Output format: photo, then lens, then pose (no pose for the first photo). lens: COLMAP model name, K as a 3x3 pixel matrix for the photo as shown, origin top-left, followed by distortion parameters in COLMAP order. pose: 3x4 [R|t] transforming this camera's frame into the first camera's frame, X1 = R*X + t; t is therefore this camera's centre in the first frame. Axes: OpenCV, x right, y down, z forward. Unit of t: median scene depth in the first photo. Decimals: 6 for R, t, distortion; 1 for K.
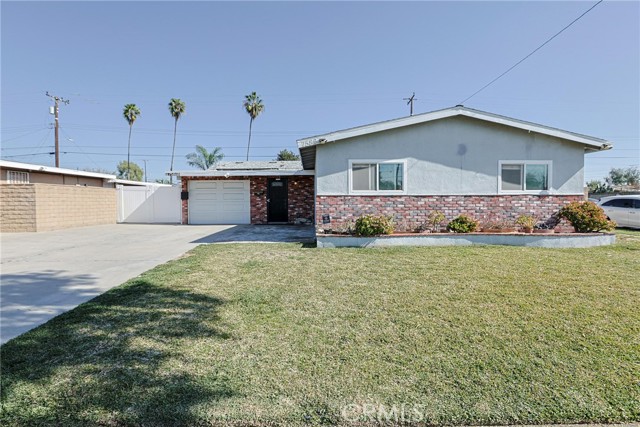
lens RADIAL K [[312.7, 0, 318.8], [0, 312.7, 208.8], [0, 0, 1]] dist [-0.049099, 0.018444]
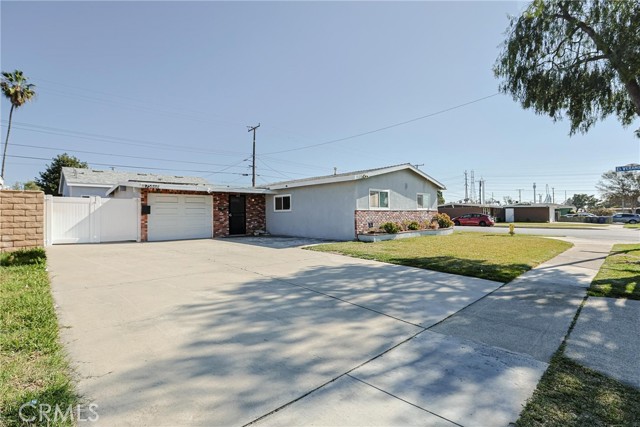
lens RADIAL K [[312.7, 0, 318.8], [0, 312.7, 208.8], [0, 0, 1]] dist [-0.049099, 0.018444]
pose [[0.722835, 0.009792, 0.690951, -0.686611], [0.027362, 0.998710, -0.042779, 0.006415], [-0.690479, 0.049828, 0.721635, 0.005273]]
